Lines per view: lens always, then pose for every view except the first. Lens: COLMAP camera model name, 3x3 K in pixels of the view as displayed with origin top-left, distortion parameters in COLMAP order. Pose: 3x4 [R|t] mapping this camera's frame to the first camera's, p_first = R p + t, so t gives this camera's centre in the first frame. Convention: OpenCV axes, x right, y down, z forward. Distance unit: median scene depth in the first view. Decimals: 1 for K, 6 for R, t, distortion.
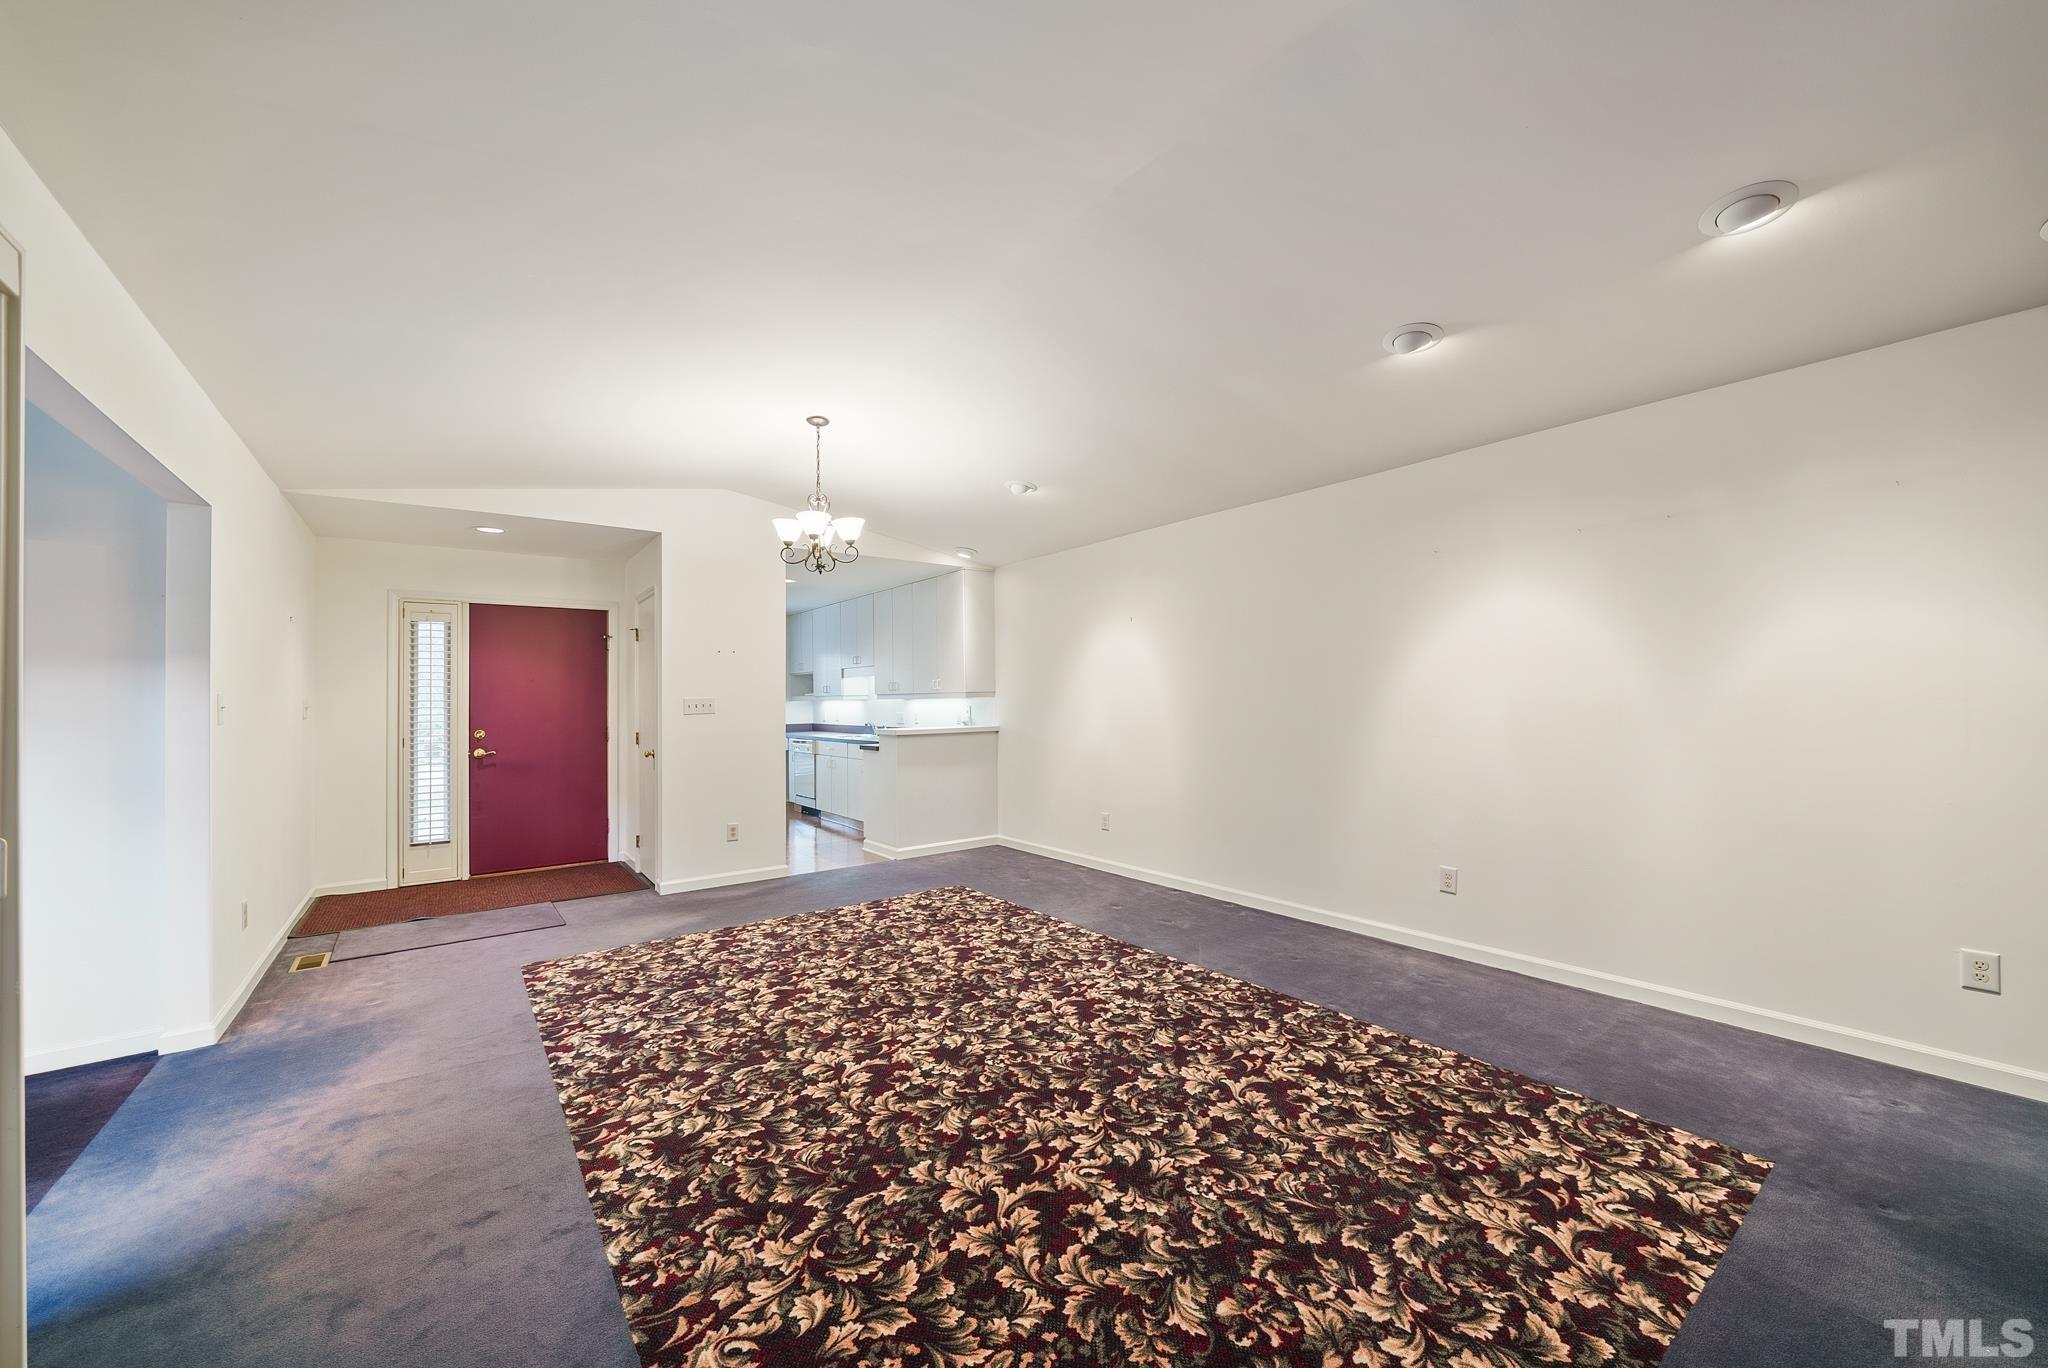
lens RADIAL K [[759.4, 0, 1034.5], [0, 759.4, 674.7], [0, 0, 1]] dist [-0.000610, -0.000403]
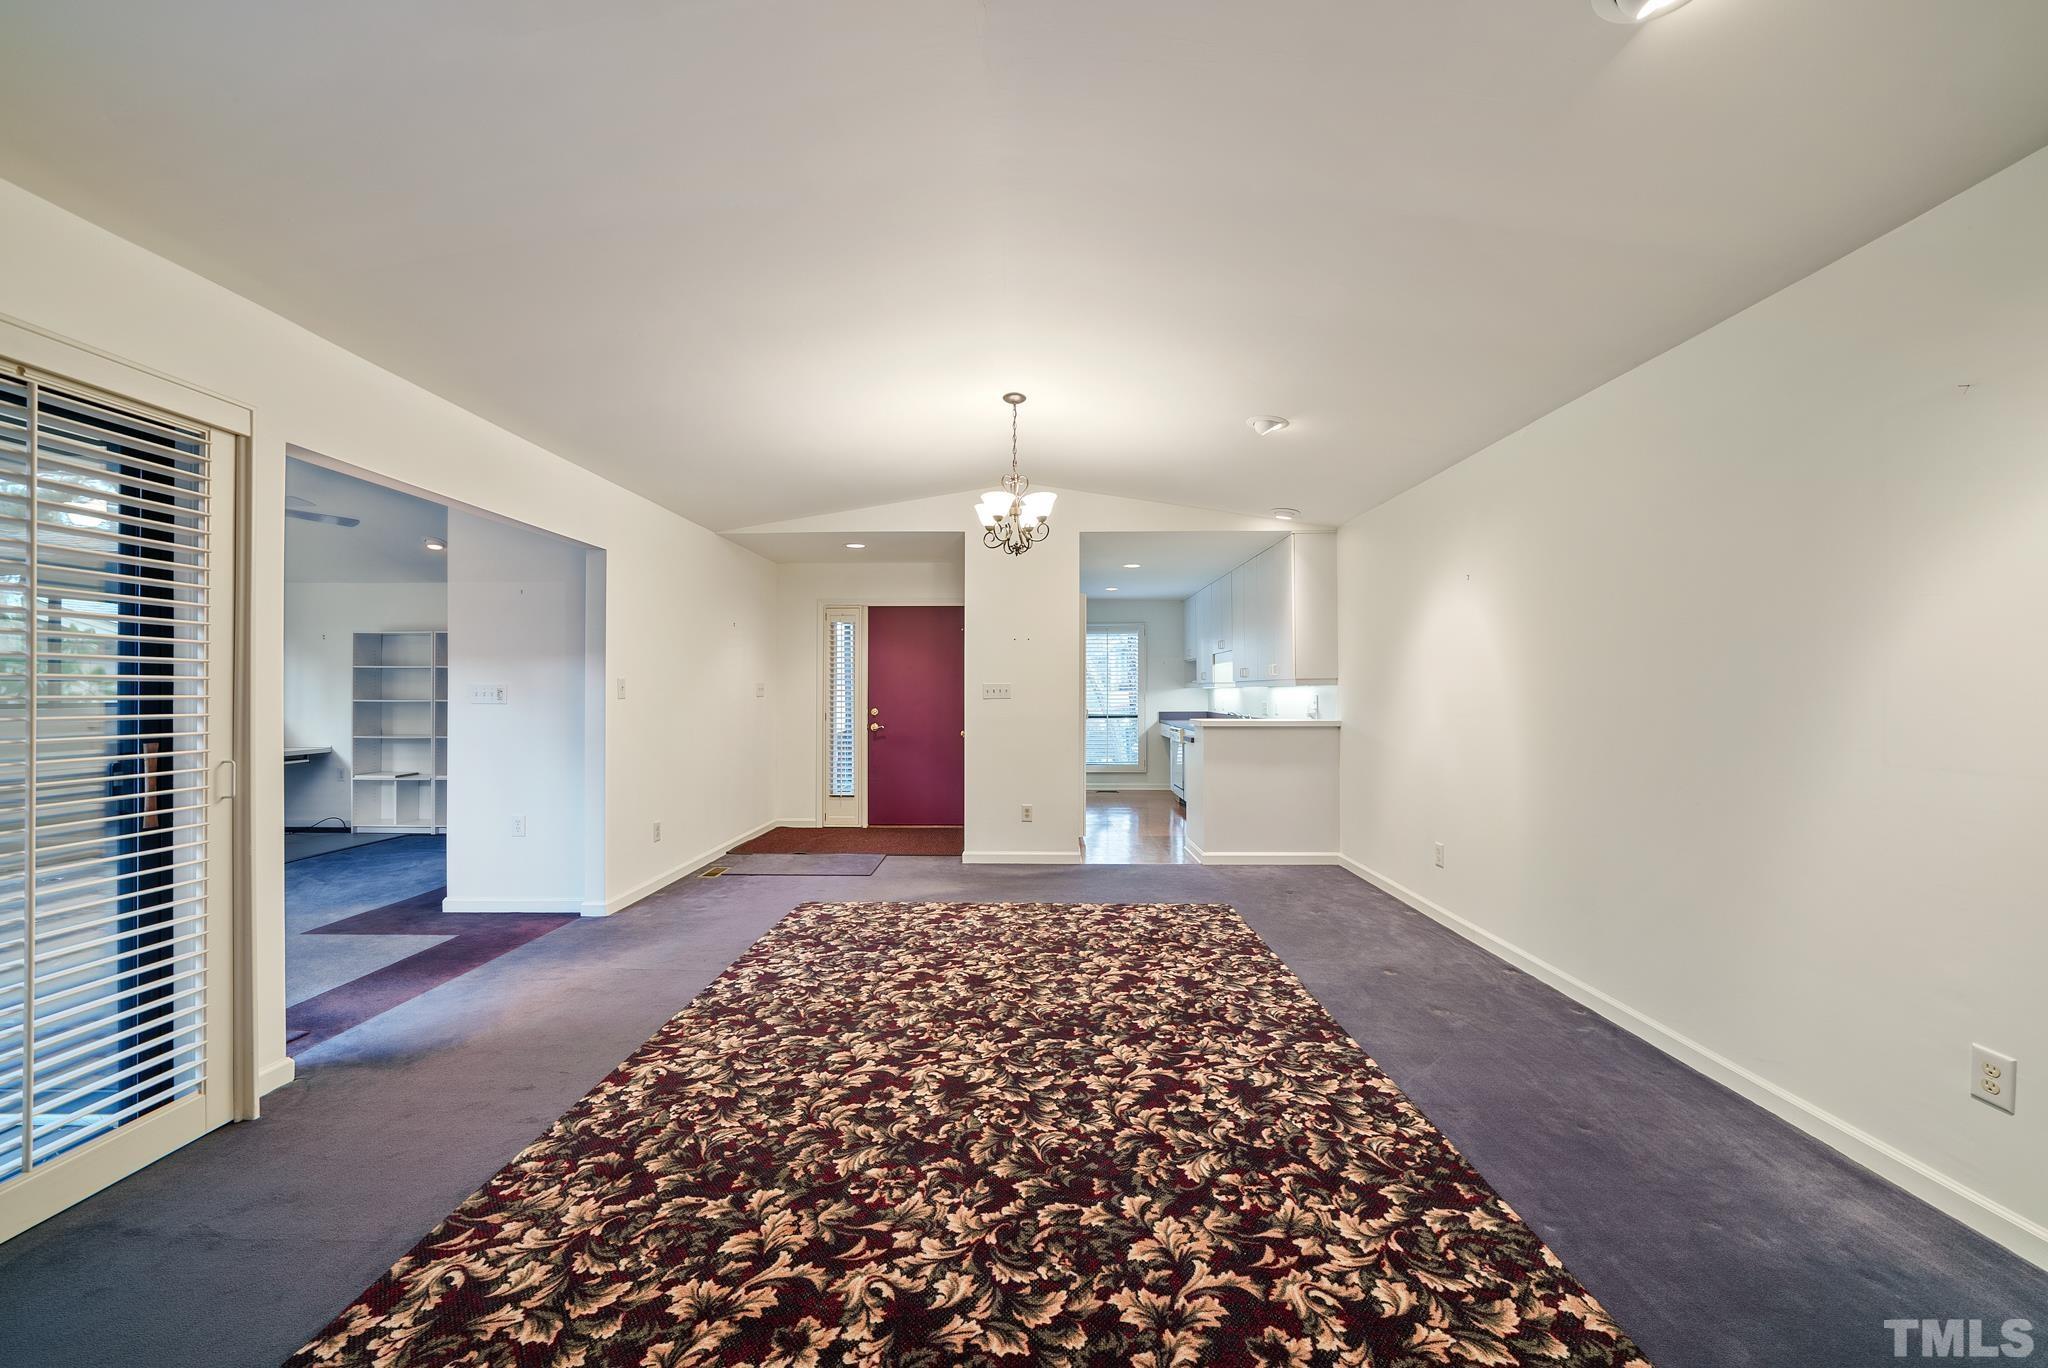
lens RADIAL K [[765.6, 0, 1034.9], [0, 765.6, 695.9], [0, 0, 1]] dist [-0.002578, -0.000041]
pose [[0.787199, 0.019039, -0.616405, 0.308033], [0.009665, 0.999020, 0.043201, 0.000816], [0.616623, -0.039965, 0.786243, 0.223394]]
